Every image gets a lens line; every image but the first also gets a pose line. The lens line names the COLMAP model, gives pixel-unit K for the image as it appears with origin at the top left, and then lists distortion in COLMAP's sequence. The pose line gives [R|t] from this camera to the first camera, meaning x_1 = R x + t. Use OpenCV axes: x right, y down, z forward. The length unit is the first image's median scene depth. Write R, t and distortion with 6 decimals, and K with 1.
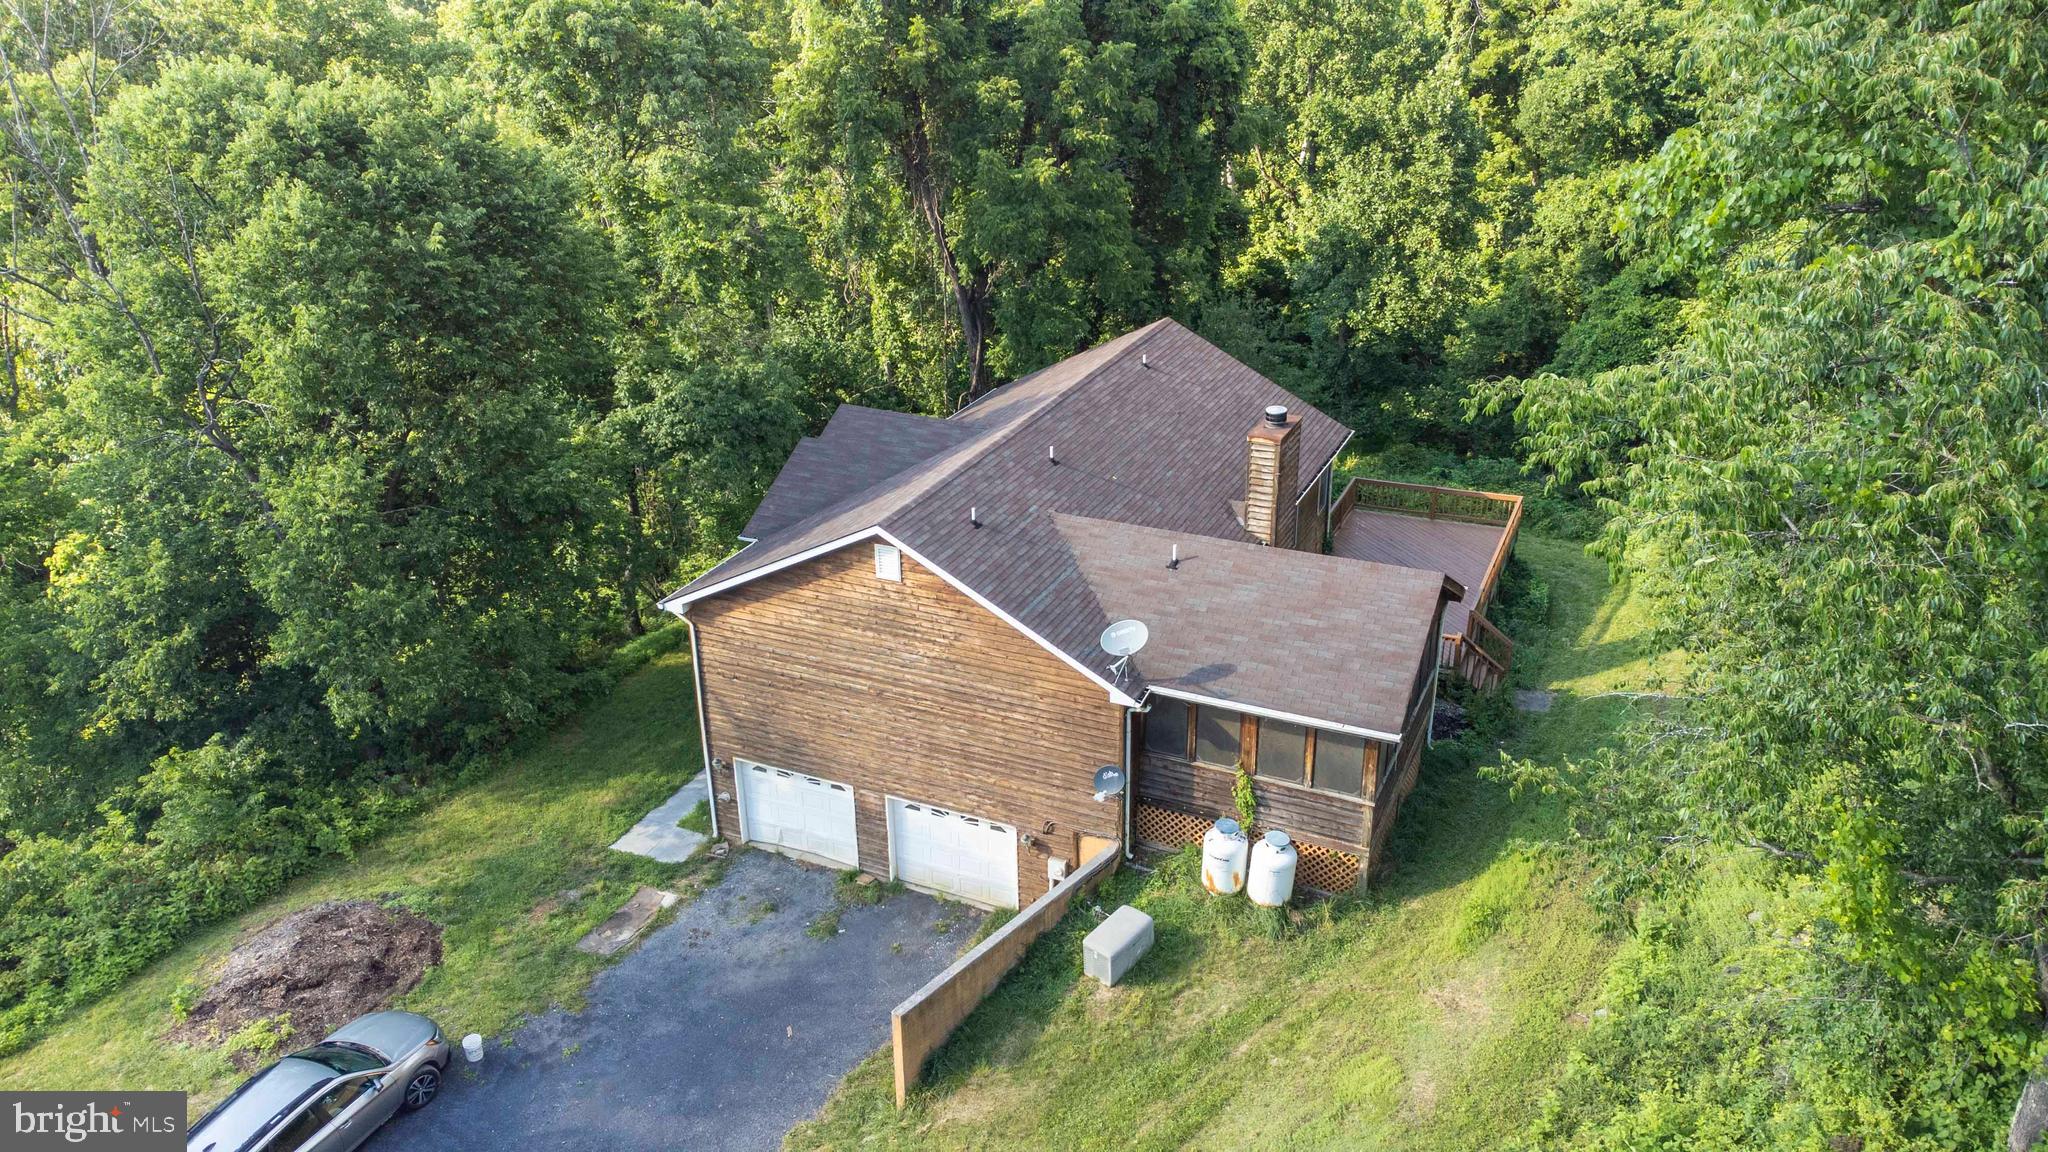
lens RADIAL K [[1549.6, 0, 1024.0], [0, 1549.6, 576.0], [0, 0, 1]] dist [0.010126, 0.103829]
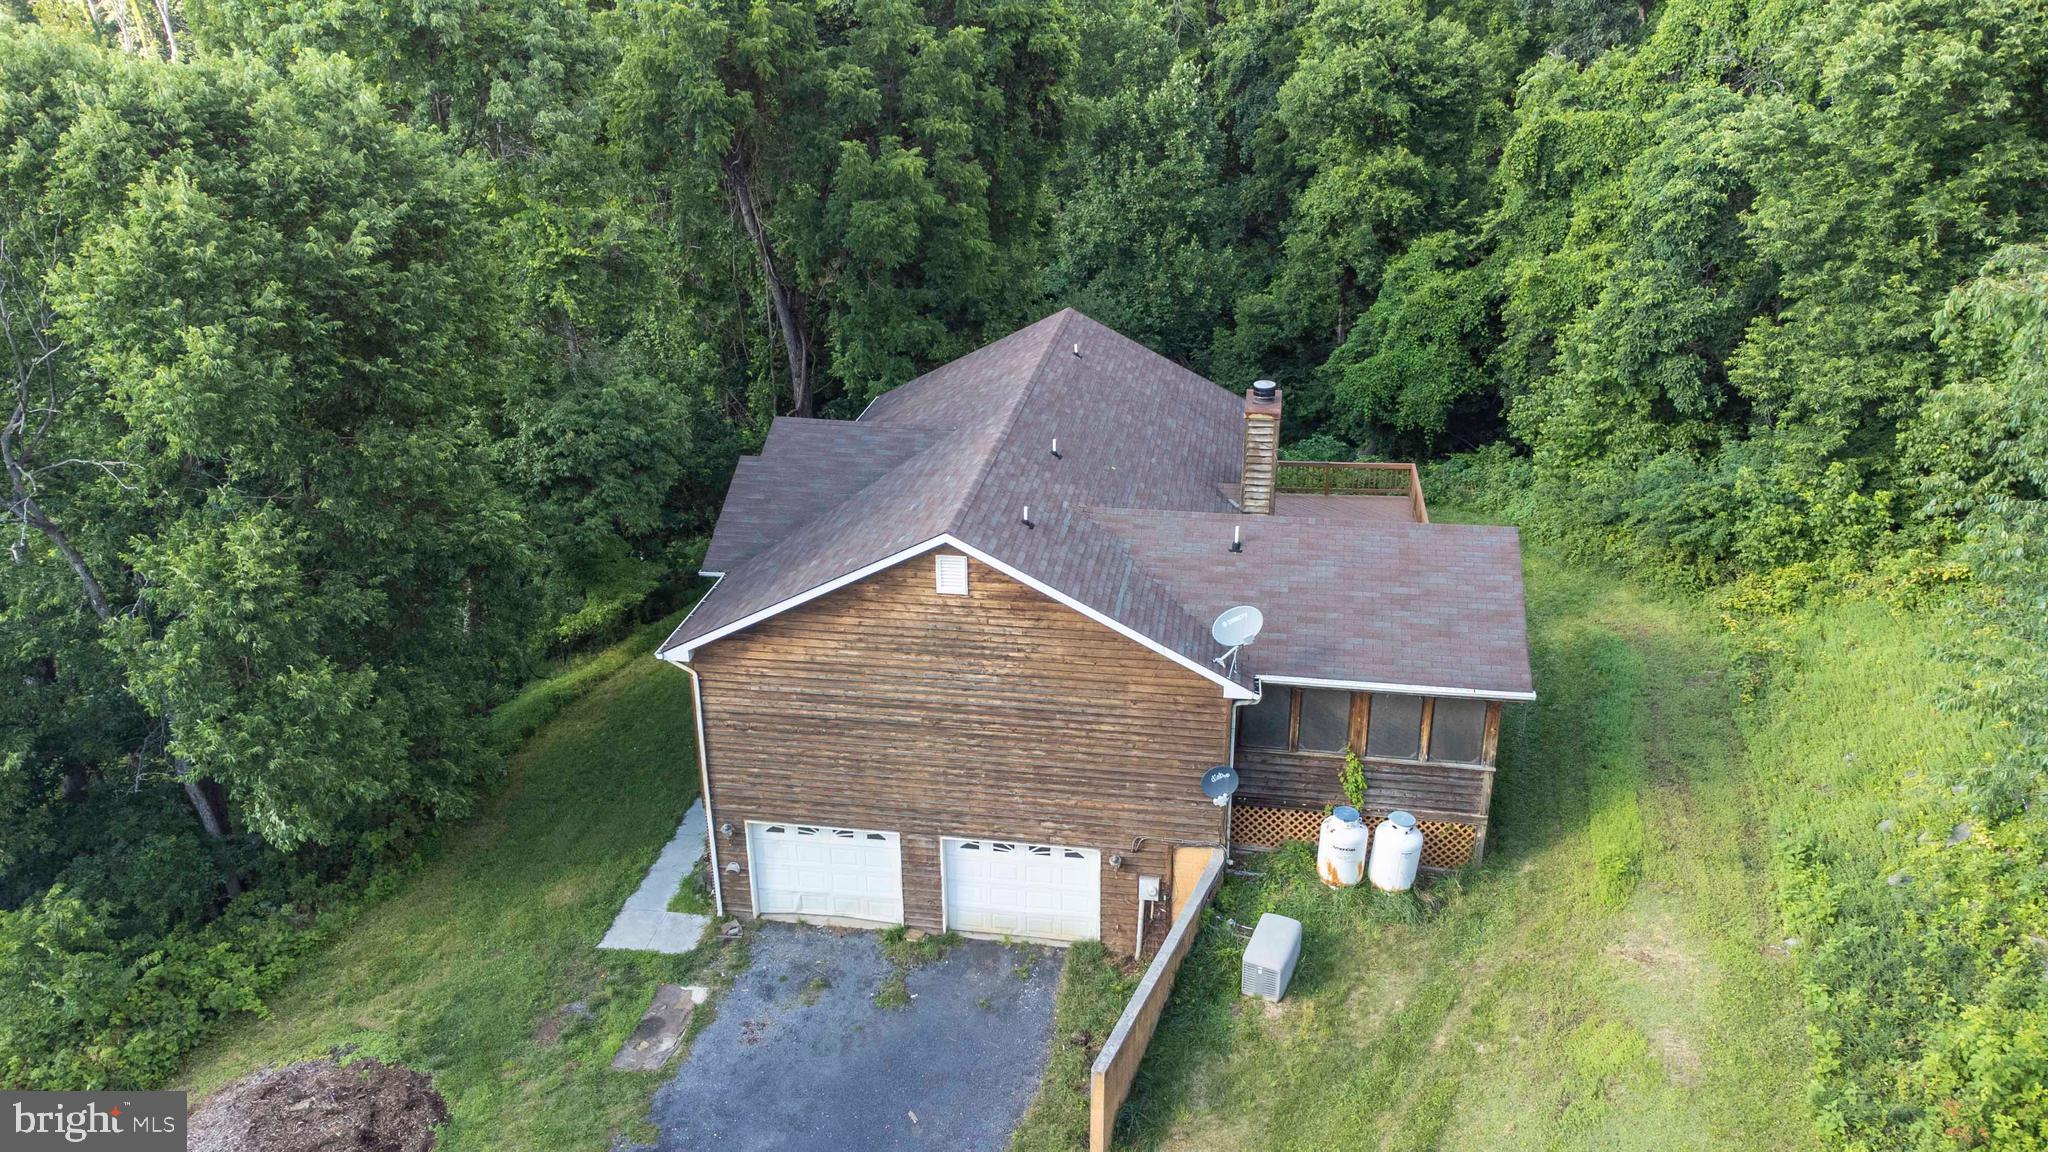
lens RADIAL K [[1546.0, 0, 1024.0], [0, 1546.0, 576.0], [0, 0, 1]] dist [0.001873, 0.110704]
pose [[0.962071, -0.100515, 0.253606, -0.256664], [0.105669, 0.994378, -0.006746, 0.002426], [-0.251502, 0.033289, 0.967284, 0.118747]]
